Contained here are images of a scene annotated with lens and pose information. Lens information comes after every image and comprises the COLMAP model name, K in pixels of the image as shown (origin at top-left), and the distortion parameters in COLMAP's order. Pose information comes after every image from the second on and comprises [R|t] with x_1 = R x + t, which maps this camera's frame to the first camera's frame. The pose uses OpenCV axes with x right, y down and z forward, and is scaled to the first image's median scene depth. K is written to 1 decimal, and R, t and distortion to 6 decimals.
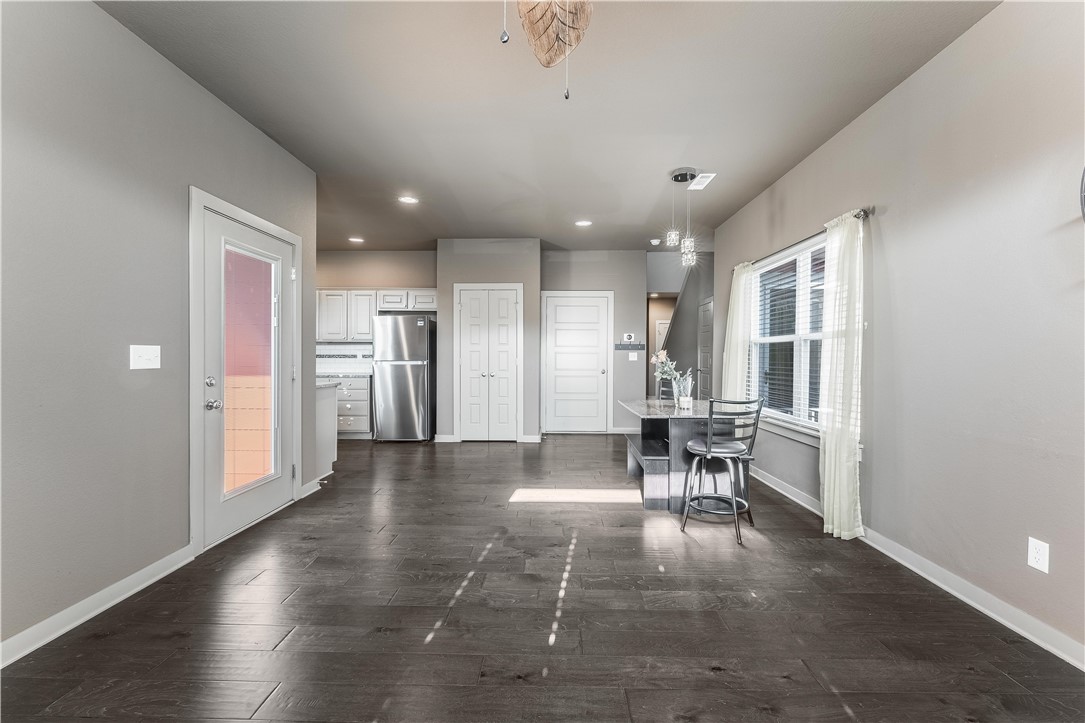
lens RADIAL K [[442.5, 0, 542.5], [0, 442.5, 361.5], [0, 0, 1]] dist [0.001121, 0.000214]
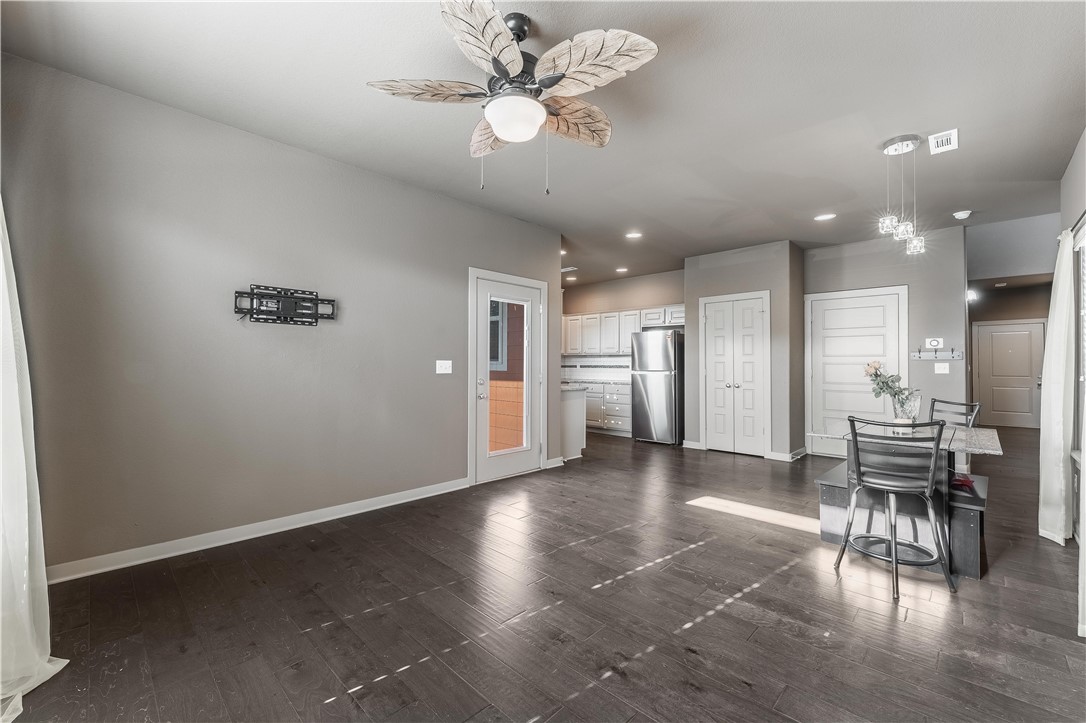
lens RADIAL K [[444.7, 0, 543.0], [0, 444.7, 361.5], [0, 0, 1]] dist [-0.001704, -0.000325]
pose [[0.730590, -0.004625, -0.682801, 0.324746], [-0.011533, 0.999751, -0.019112, -0.000902], [0.682719, 0.021838, 0.730354, -0.029608]]
